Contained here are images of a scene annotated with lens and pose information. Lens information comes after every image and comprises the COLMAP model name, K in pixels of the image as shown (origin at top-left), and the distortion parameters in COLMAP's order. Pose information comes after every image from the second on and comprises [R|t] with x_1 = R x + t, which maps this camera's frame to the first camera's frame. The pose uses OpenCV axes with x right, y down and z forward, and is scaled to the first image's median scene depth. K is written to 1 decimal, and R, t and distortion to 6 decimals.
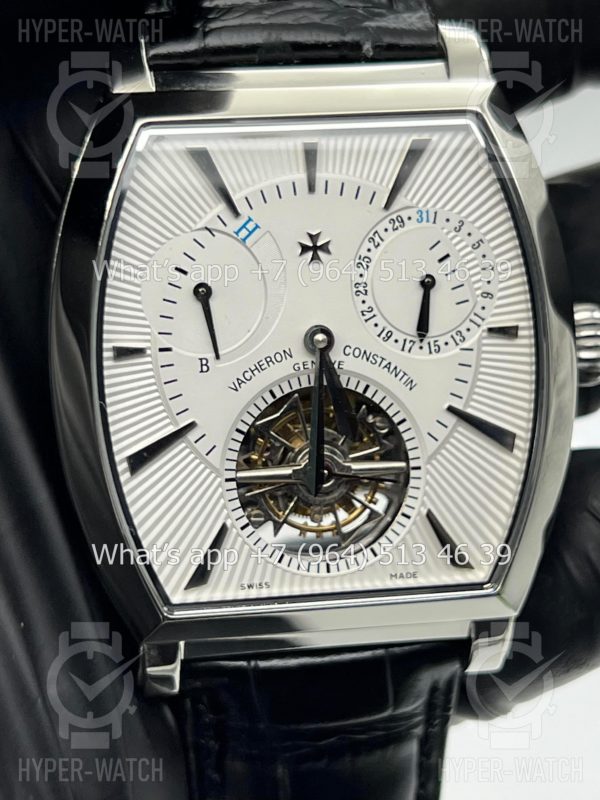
lens RADIAL K [[1862.6, 0, 296.3], [0, 1862.6, 408.5], [0, 0, 1]] dist [0.205757, 0.000000]
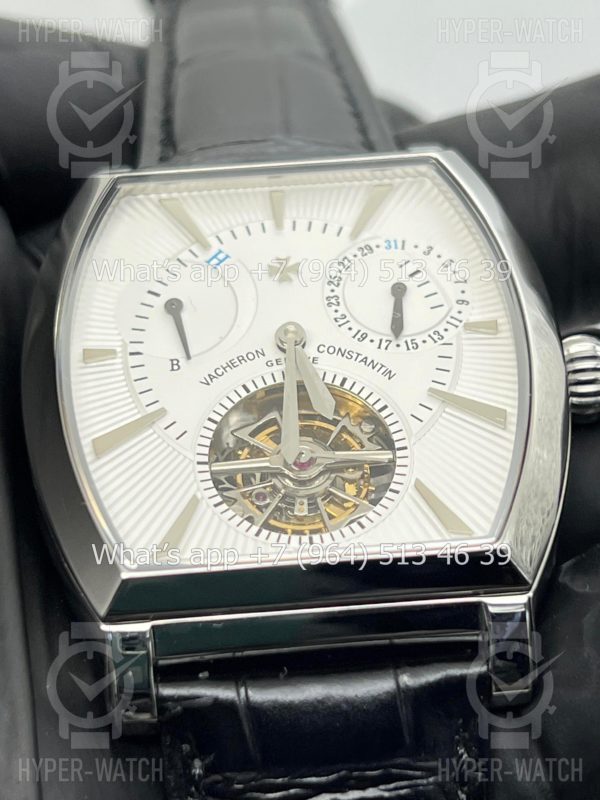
lens RADIAL K [[1862.6, 0, 297.6], [0, 1862.6, 406.2], [0, 0, 1]] dist [0.205757, 0.000000]
pose [[0.986147, -0.122308, -0.112047, 0.121395], [0.024255, 0.774568, -0.632025, 0.613097], [0.164090, 0.620552, 0.766805, 0.262354]]
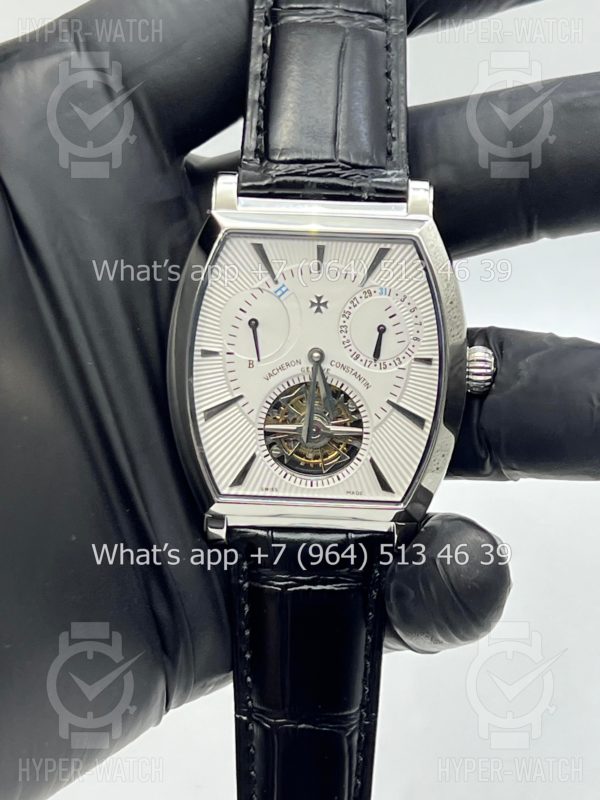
lens RADIAL K [[1862.6, 0, 299.0], [0, 1862.6, 401.0], [0, 0, 1]] dist [0.205757, 0.000000]
pose [[0.983151, 0.100607, -0.152617, 0.269236], [-0.094136, 0.994349, 0.049068, -0.079159], [0.156691, -0.033874, 0.987067, -0.751150]]
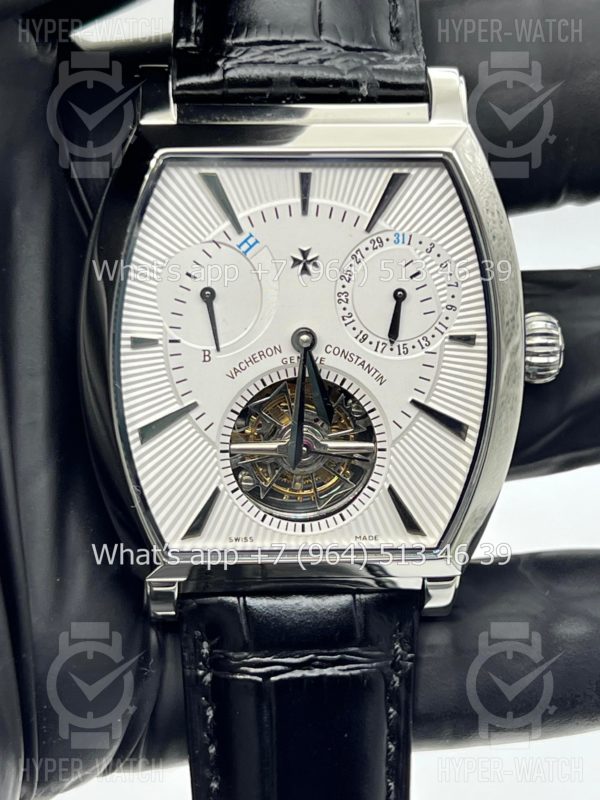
lens RADIAL K [[1862.6, 0, 291.7], [0, 1862.6, 431.8], [0, 0, 1]] dist [0.205757, 0.000000]
pose [[0.995097, 0.062584, -0.076580, 0.098268], [-0.054431, 0.993057, 0.104285, -0.101196], [0.082575, -0.099605, 0.991595, -0.183818]]
